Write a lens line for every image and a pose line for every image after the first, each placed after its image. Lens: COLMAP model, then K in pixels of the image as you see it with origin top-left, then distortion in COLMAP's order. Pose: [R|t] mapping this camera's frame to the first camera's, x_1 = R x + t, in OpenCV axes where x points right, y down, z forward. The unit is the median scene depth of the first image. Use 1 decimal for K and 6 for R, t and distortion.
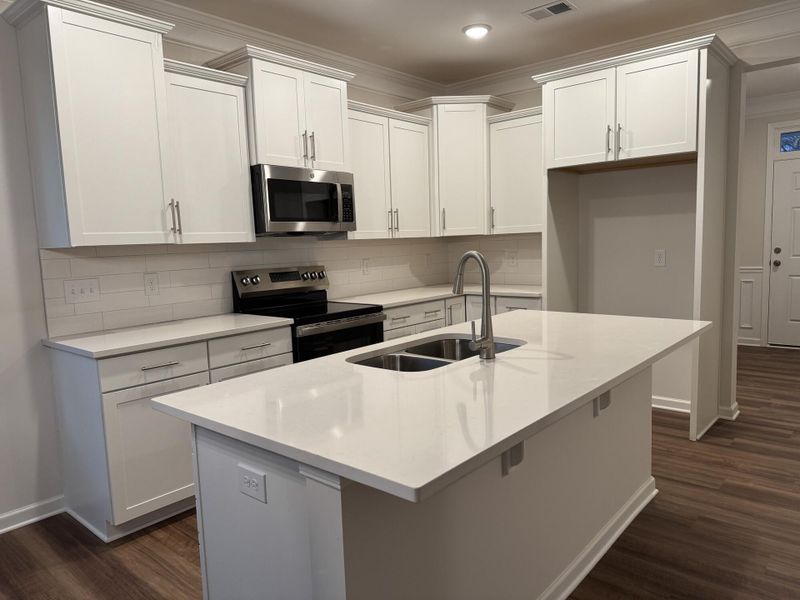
lens RADIAL K [[559.5, 0, 399.0], [0, 559.5, 306.2], [0, 0, 1]] dist [0.046391, -0.012720]
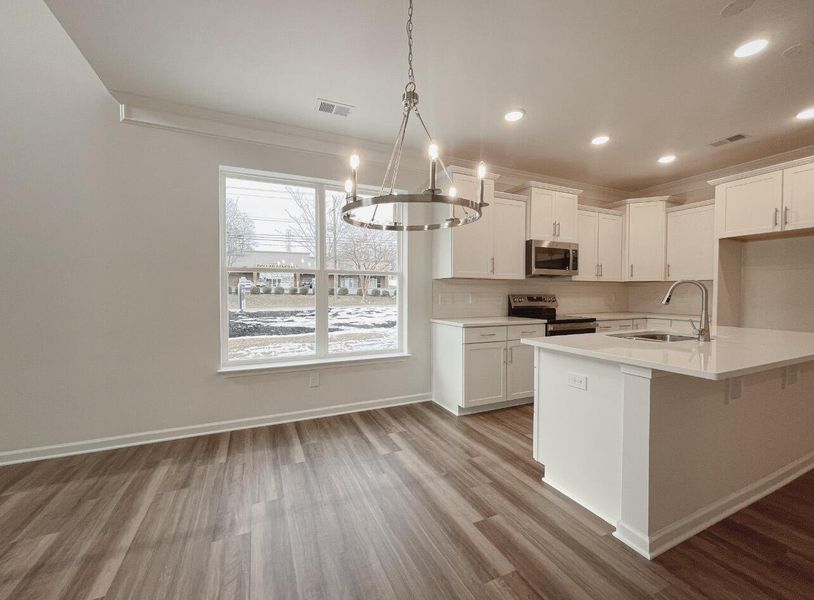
lens RADIAL K [[332.2, 0, 402.2], [0, 332.2, 296.3], [0, 0, 1]] dist [-0.000390, 0.000861]
pose [[0.906975, 0.041505, -0.419135, -0.150396], [-0.083122, 0.993200, -0.081516, 0.067457], [0.412901, 0.108773, 0.904257, -0.183650]]
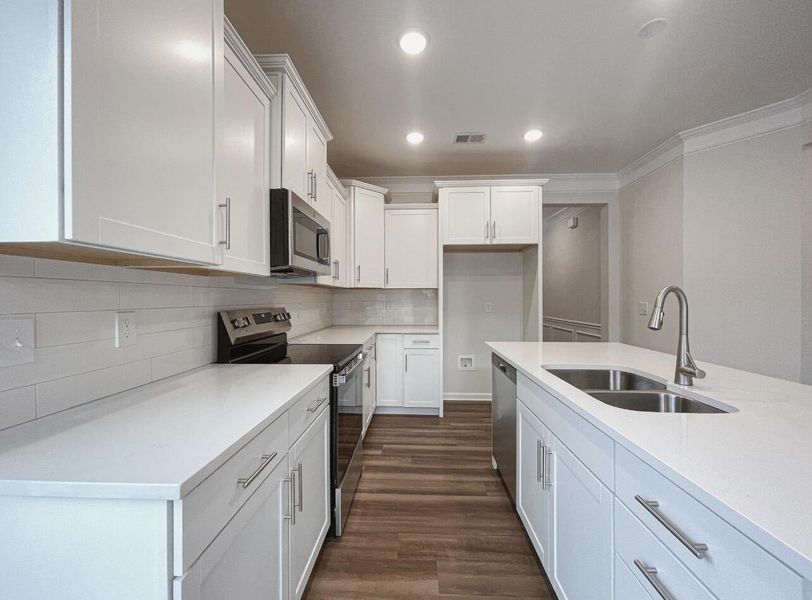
lens RADIAL K [[331.4, 0, 401.8], [0, 331.4, 300.2], [0, 0, 1]] dist [-0.000390, 0.000861]
pose [[0.785701, 0.032717, 0.617741, -0.384375], [0.043750, 0.993161, -0.108245, -0.014633], [-0.617057, 0.112074, 0.778896, 0.464421]]
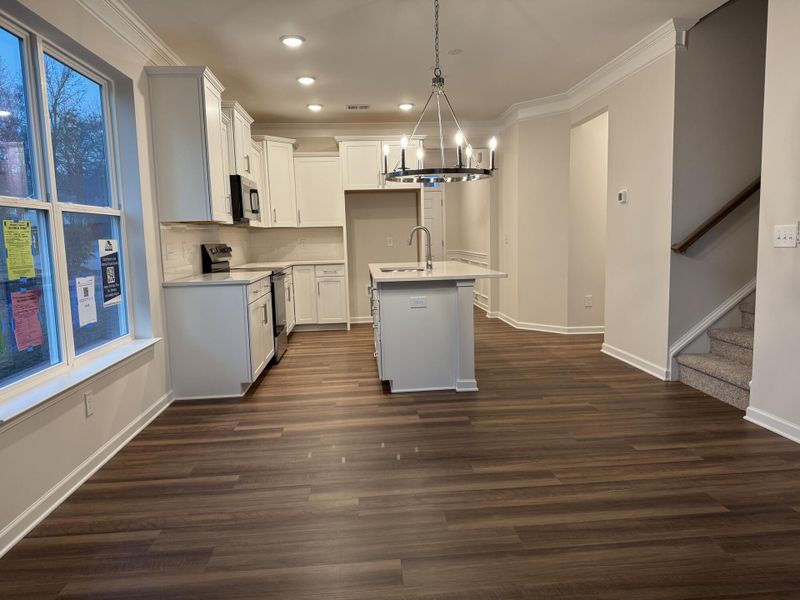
lens RADIAL K [[559.5, 0, 405.0], [0, 559.5, 307.2], [0, 0, 1]] dist [0.046391, -0.012720]
pose [[0.695015, -0.073730, 0.715205, -0.993144], [0.085769, 0.996127, 0.019342, 0.117081], [-0.713861, 0.047900, 0.698647, -0.386344]]
